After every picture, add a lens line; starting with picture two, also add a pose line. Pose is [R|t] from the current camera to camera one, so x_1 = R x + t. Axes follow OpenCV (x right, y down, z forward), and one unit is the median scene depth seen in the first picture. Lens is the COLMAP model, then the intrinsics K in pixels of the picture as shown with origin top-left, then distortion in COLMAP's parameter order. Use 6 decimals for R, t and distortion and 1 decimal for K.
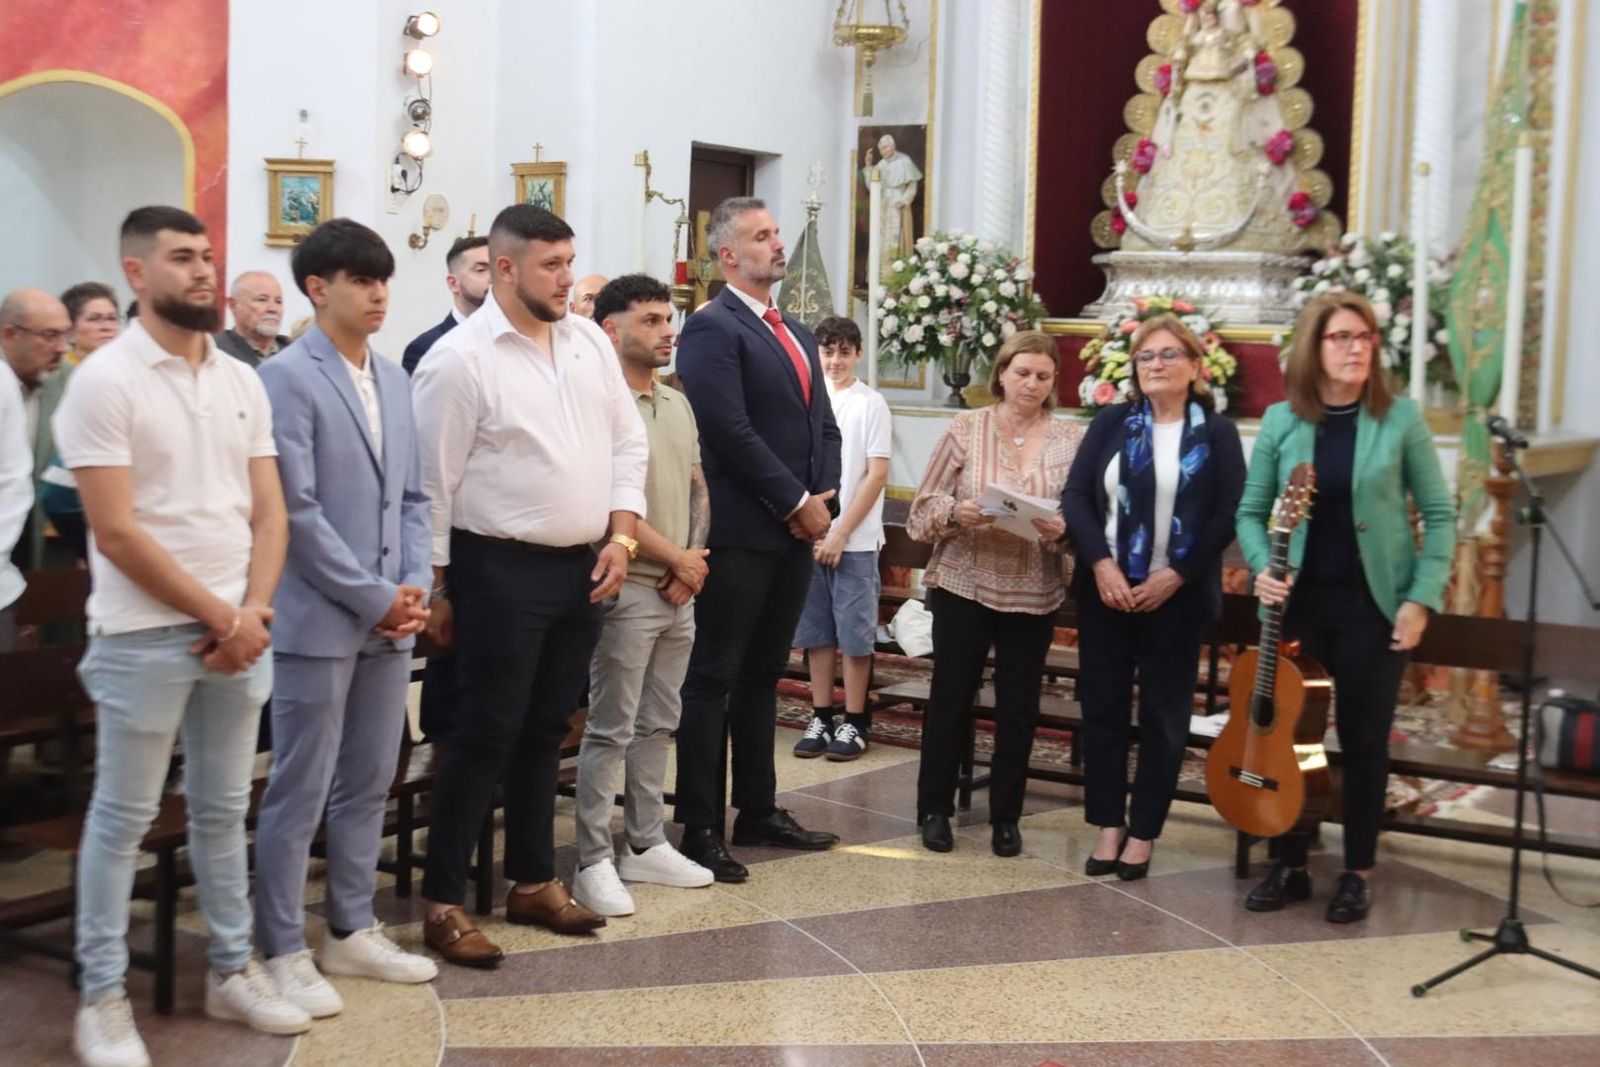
lens RADIAL K [[2146.8, 0, 844.7], [0, 2146.8, 485.5], [0, 0, 1]] dist [-0.037522, 0.000000]
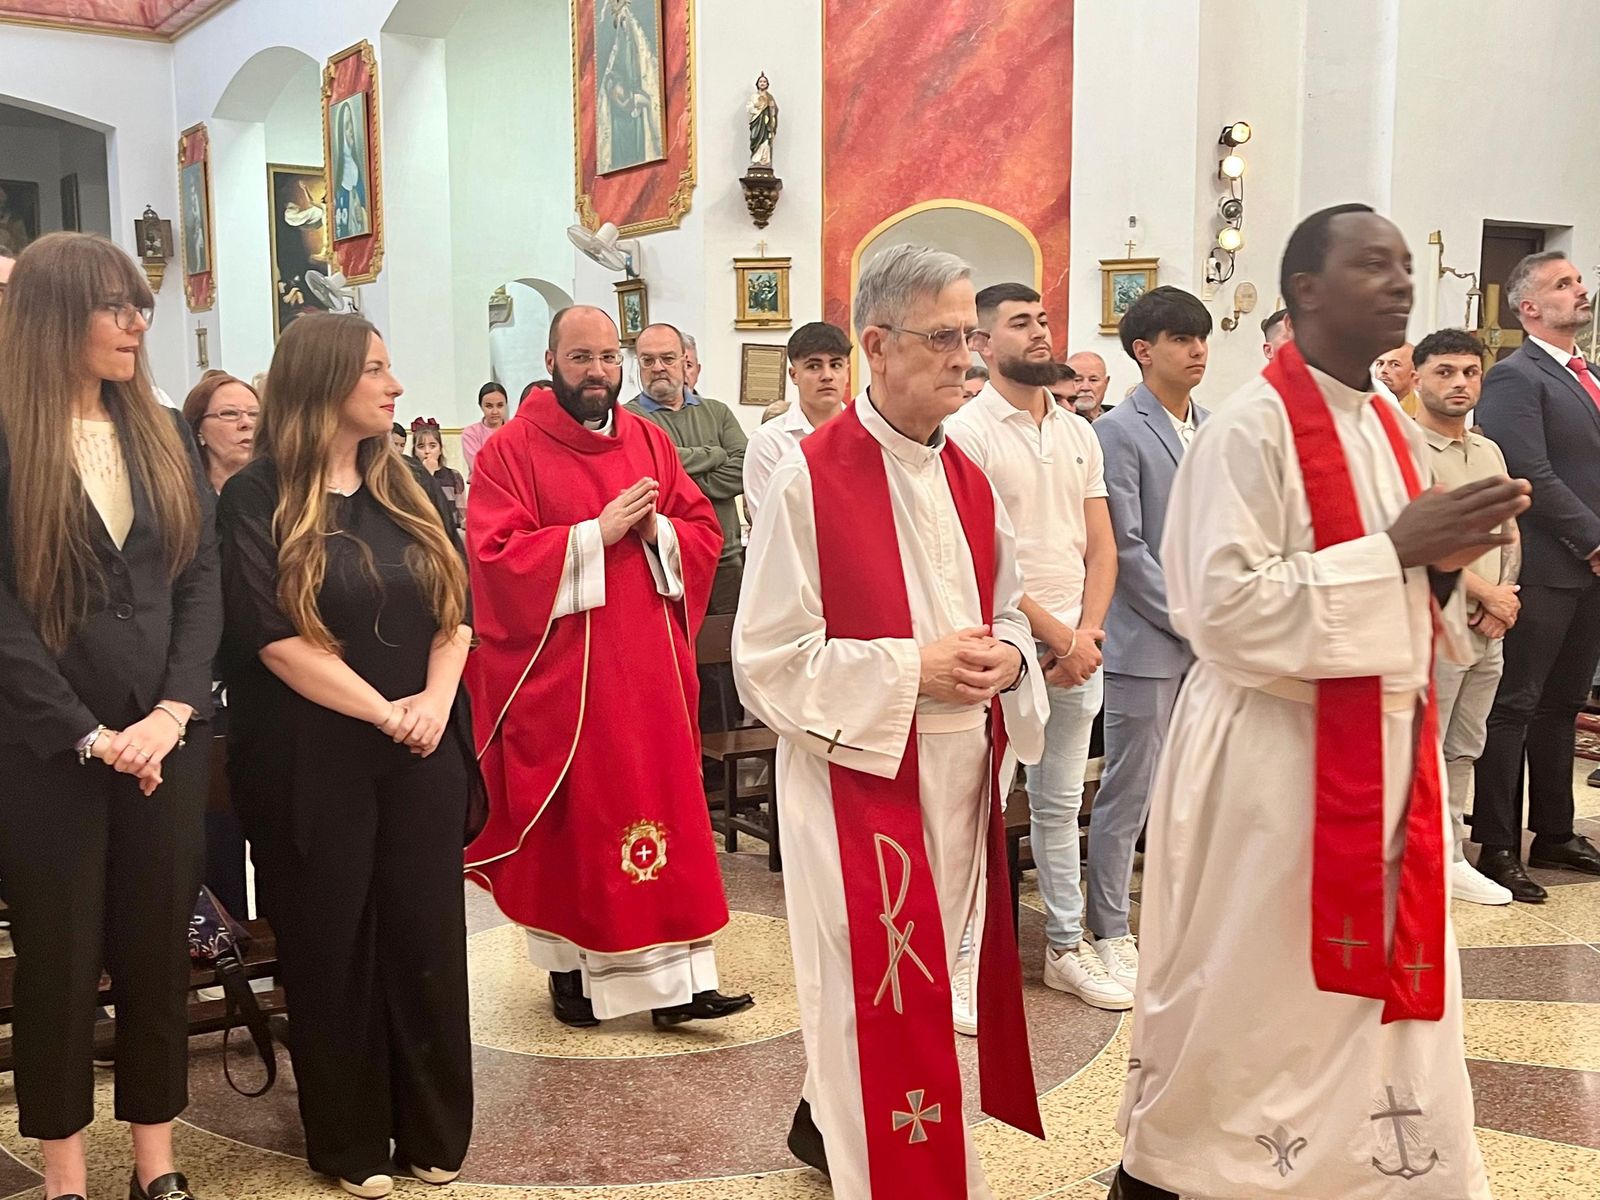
lens RADIAL K [[1737.7, 0, 828.3], [0, 1737.7, 635.5], [0, 0, 1]] dist [0.051866, 0.000000]
pose [[0.914122, 0.021313, -0.404880, -0.011106], [0.000596, 0.998546, 0.053910, 0.003611], [0.405440, -0.049522, 0.912779, 0.039980]]
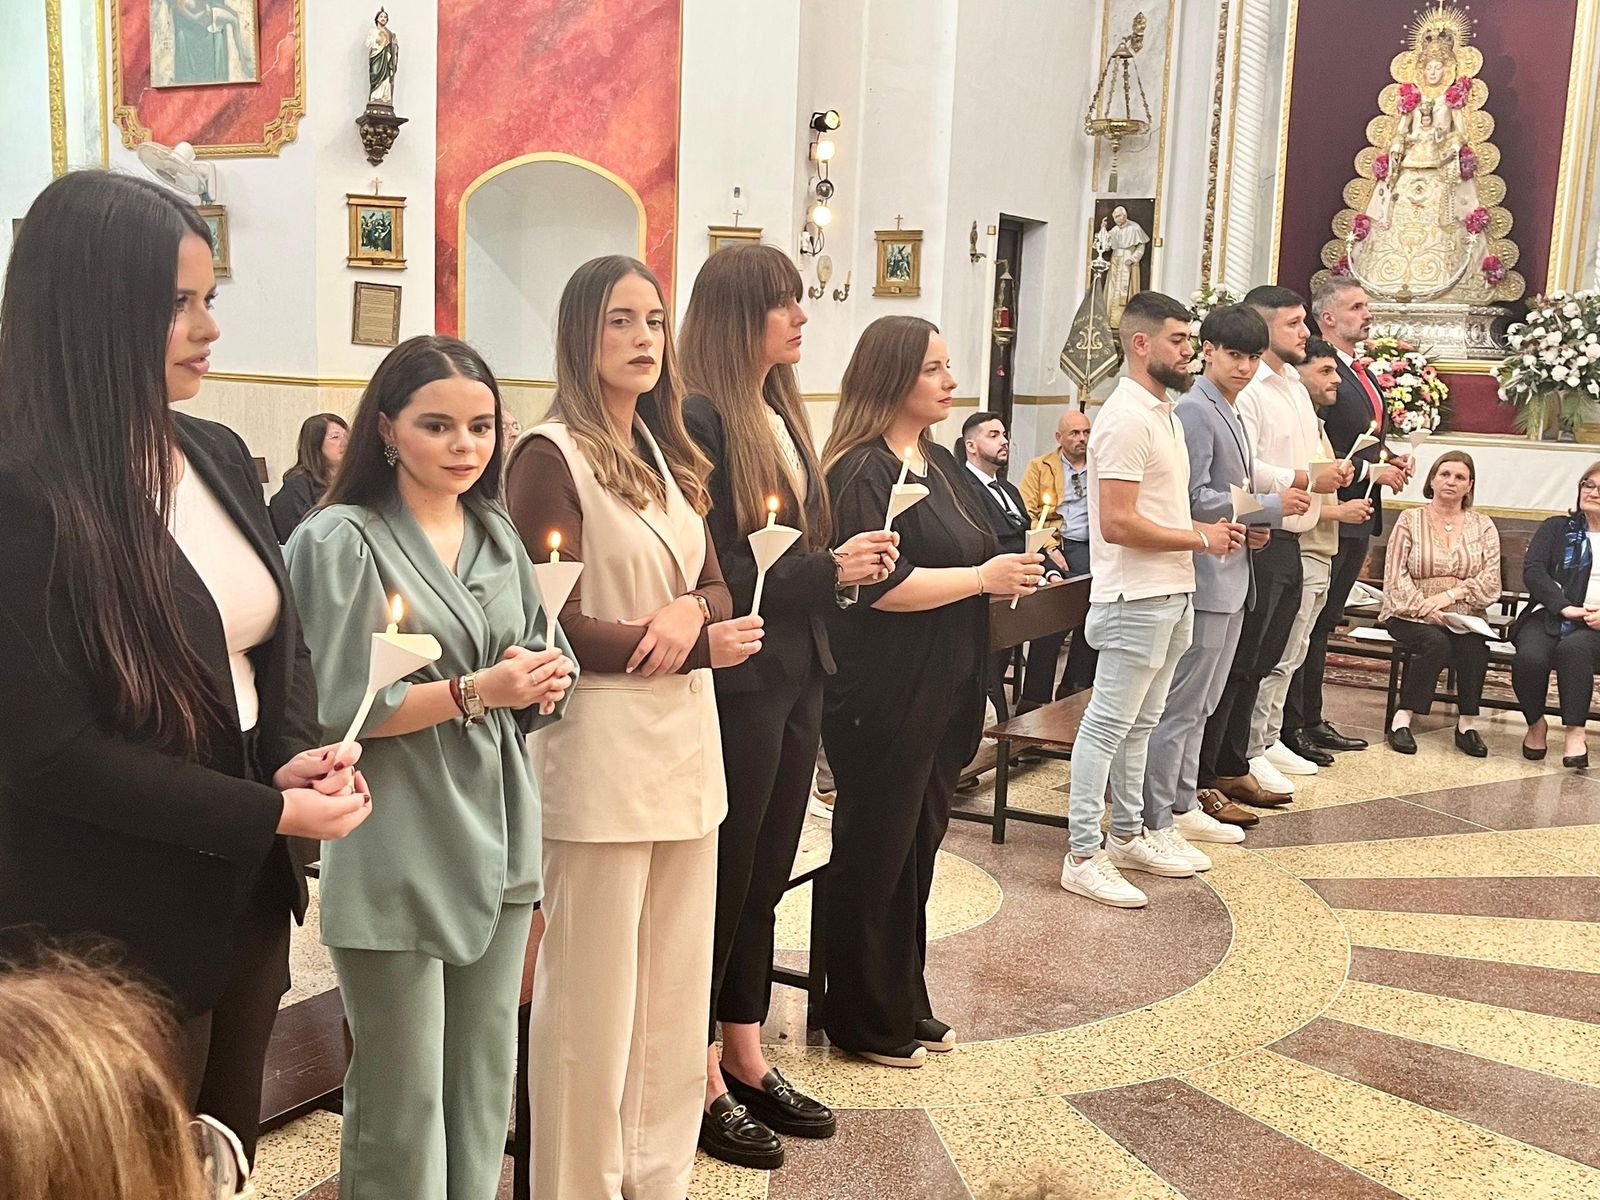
lens RADIAL K [[1737.7, 0, 799.4], [0, 1737.7, 626.9], [0, 0, 1]] dist [0.051866, 0.000000]
pose [[0.999274, 0.001466, 0.038059, -0.266921], [-0.004886, 0.995937, 0.089922, -0.006801], [-0.037772, -0.090042, 0.995221, -0.073543]]
